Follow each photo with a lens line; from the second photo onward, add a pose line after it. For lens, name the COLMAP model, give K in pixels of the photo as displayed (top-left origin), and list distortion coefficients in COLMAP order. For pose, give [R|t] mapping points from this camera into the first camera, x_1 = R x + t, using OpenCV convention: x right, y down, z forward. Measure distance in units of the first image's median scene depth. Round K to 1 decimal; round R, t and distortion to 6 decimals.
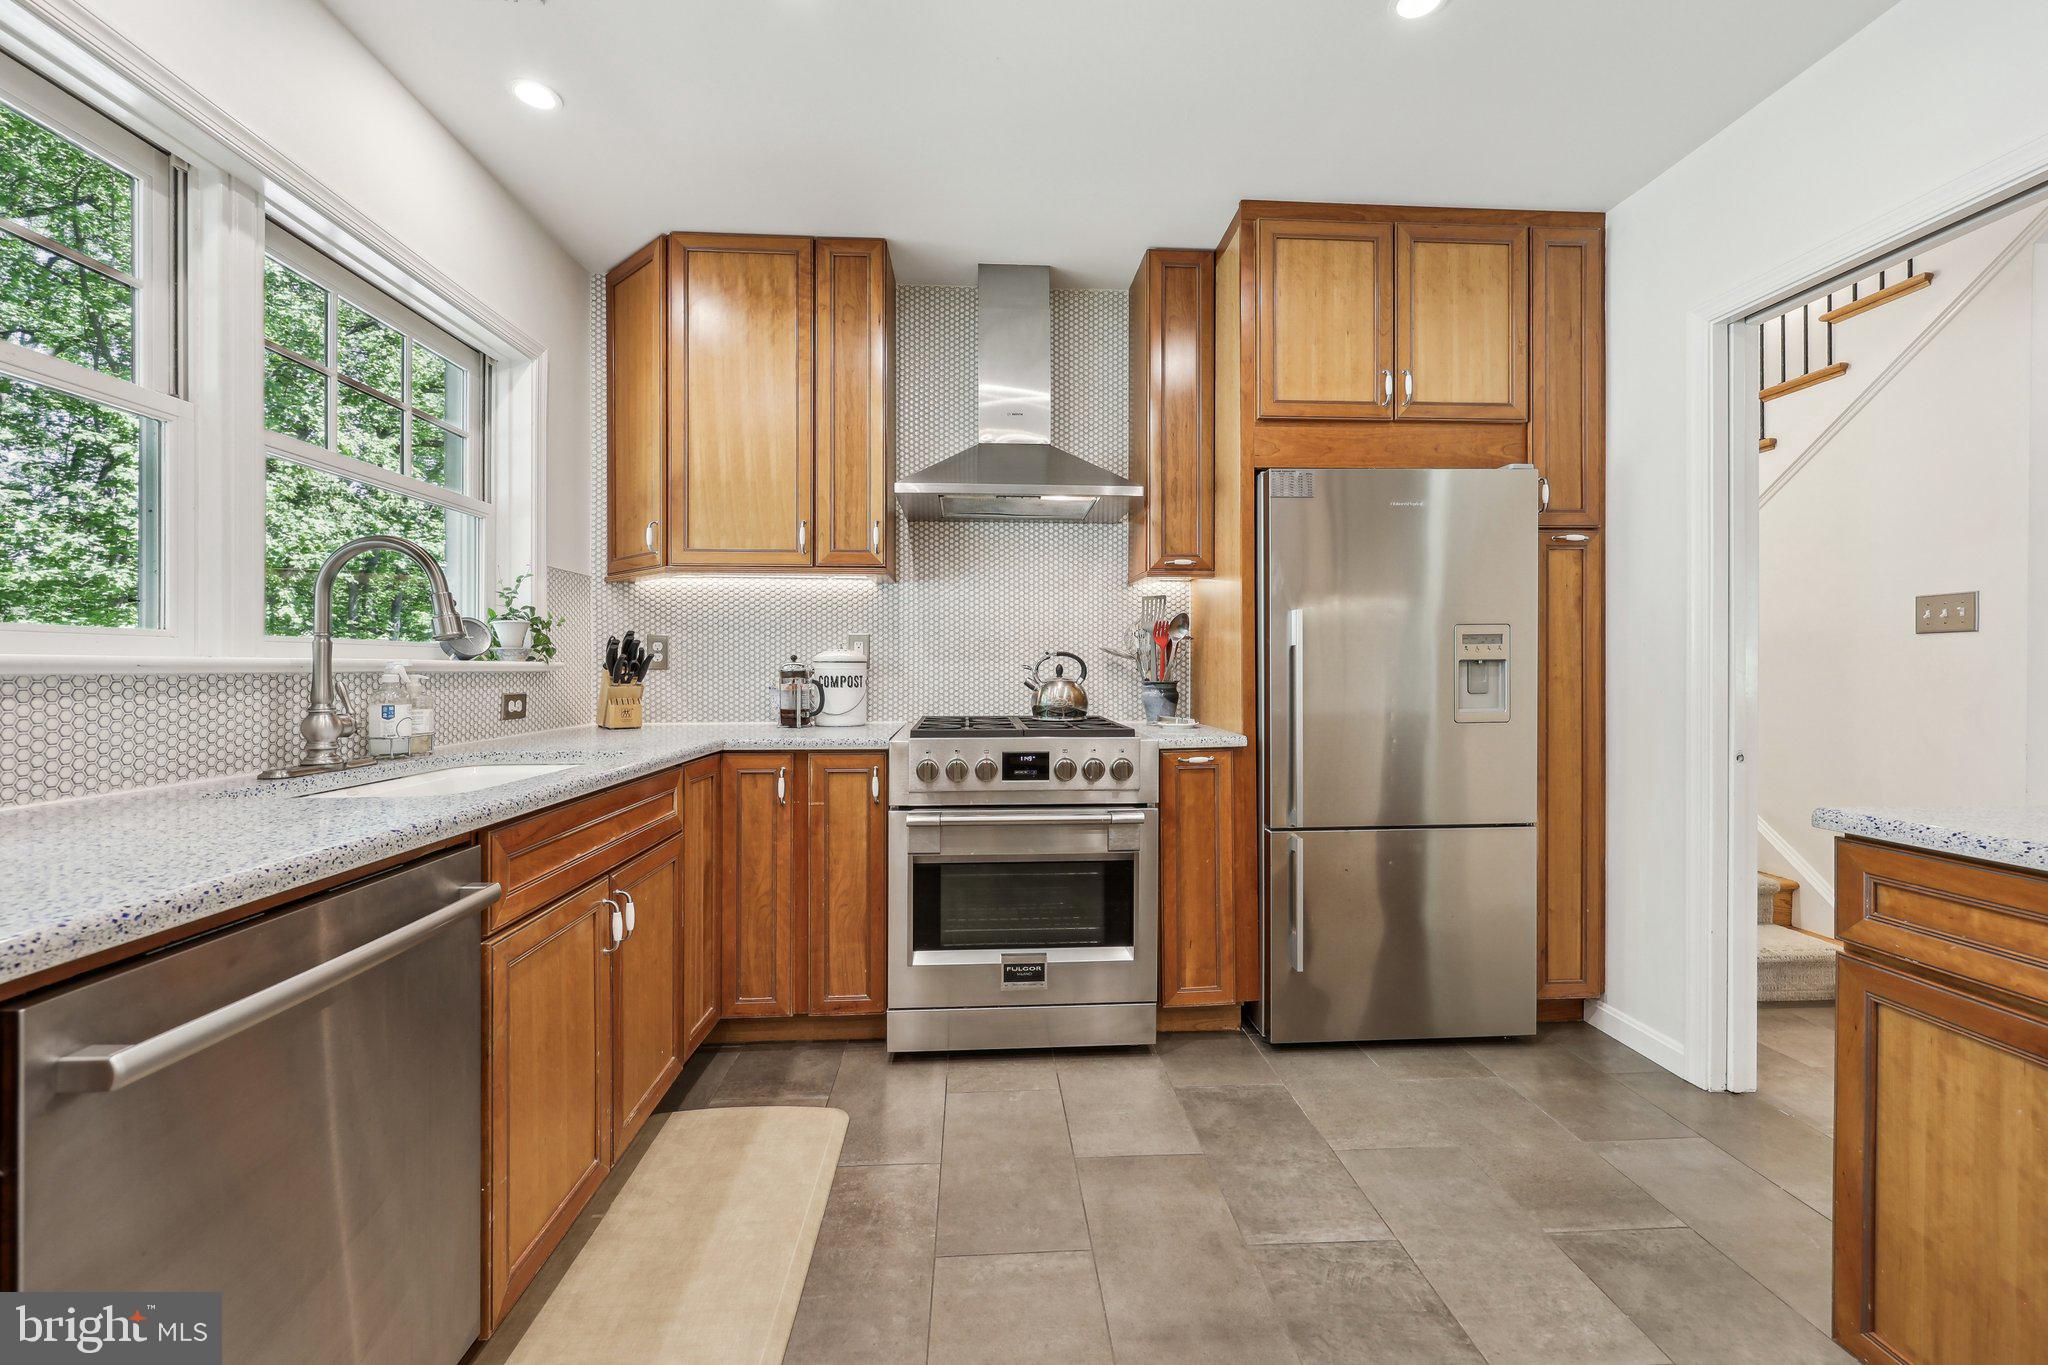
lens RADIAL K [[834.5, 0, 1025.4], [0, 834.5, 669.6], [0, 0, 1]] dist [0.001096, 0.000398]
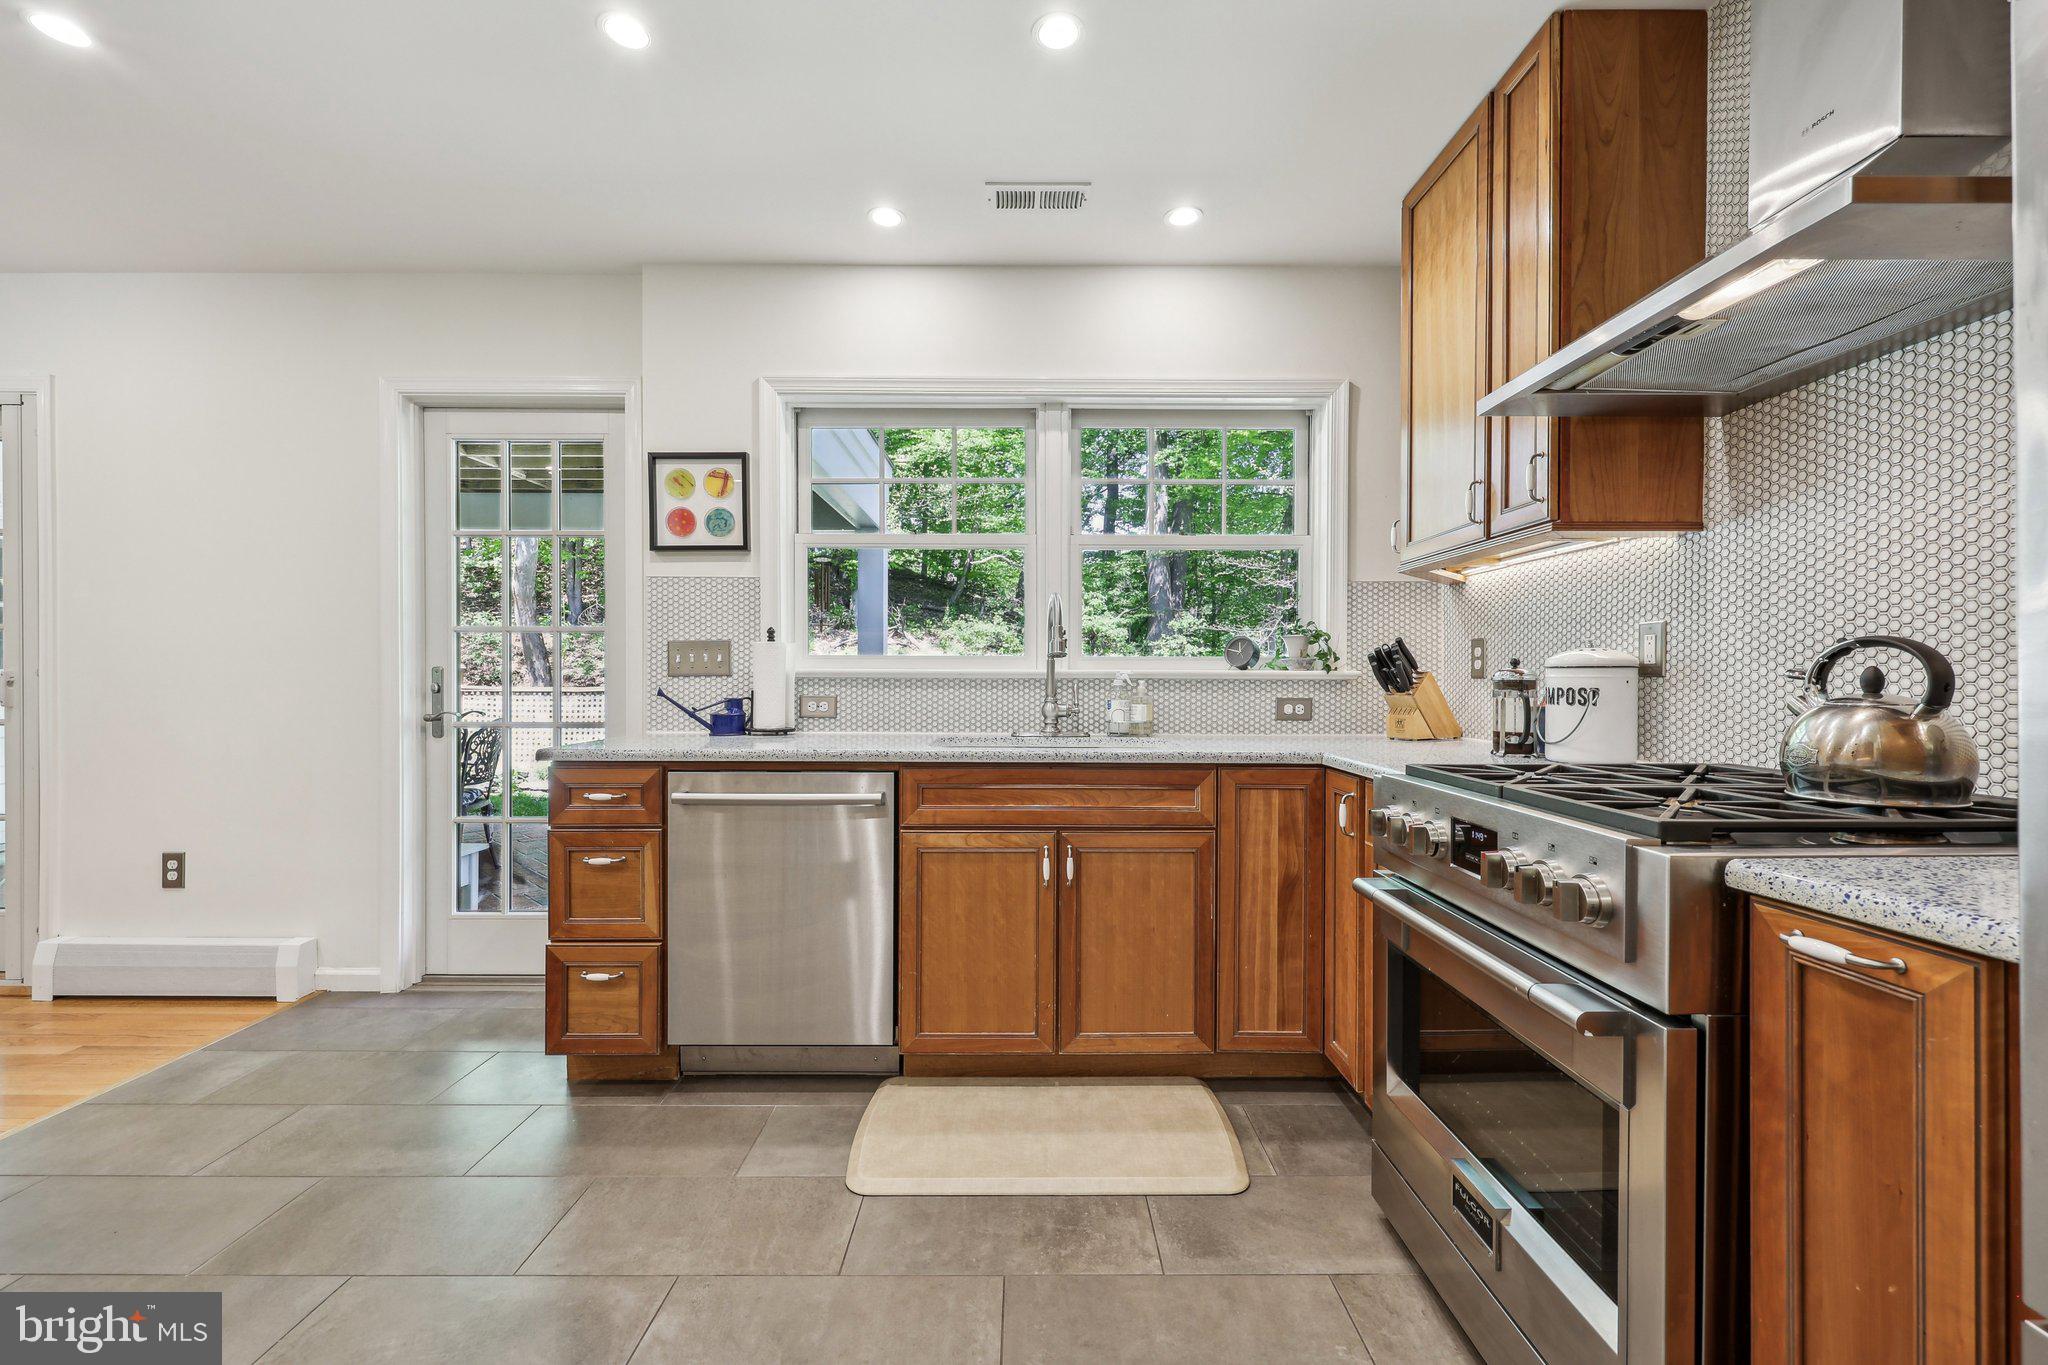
lens RADIAL K [[820.3, 0, 1024.0], [0, 820.3, 682.5], [0, 0, 1]] dist [-0.007918, -0.000180]
pose [[-0.055835, 0.006309, -0.998420, 0.533139], [-0.008260, 0.999943, 0.006781, 0.002359], [0.998406, 0.008626, -0.055780, 0.681912]]
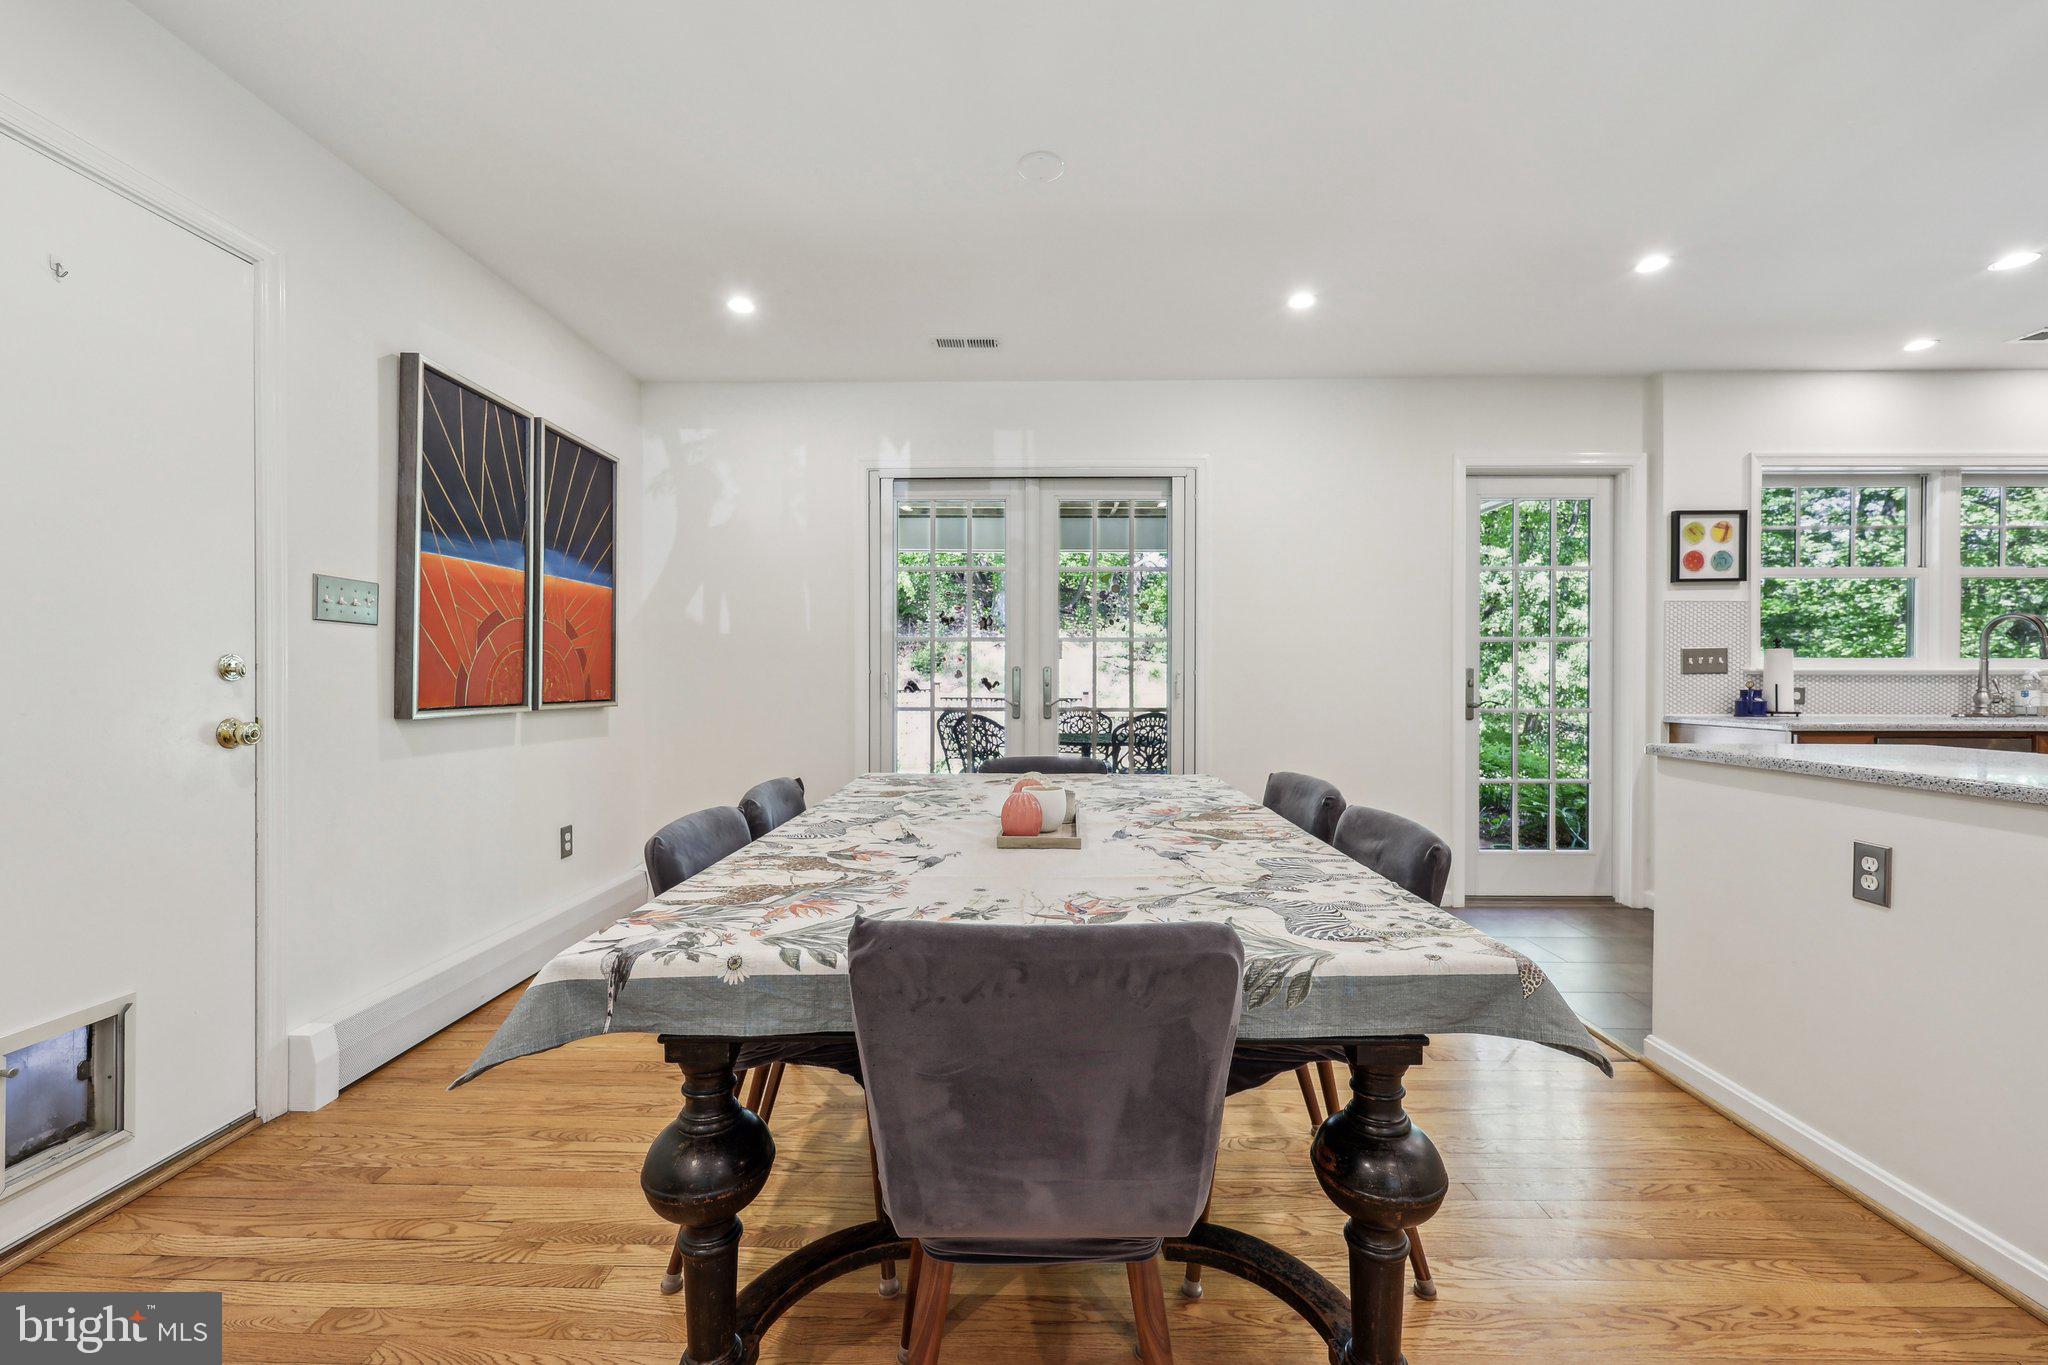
lens RADIAL K [[820.3, 0, 1024.0], [0, 820.3, 682.5], [0, 0, 1]] dist [-0.007918, -0.000180]
pose [[-0.069603, 0.007914, -0.997543, 1.040580], [-0.004806, 0.999954, 0.008269, 0.013928], [0.997563, 0.005369, -0.069561, -0.982289]]
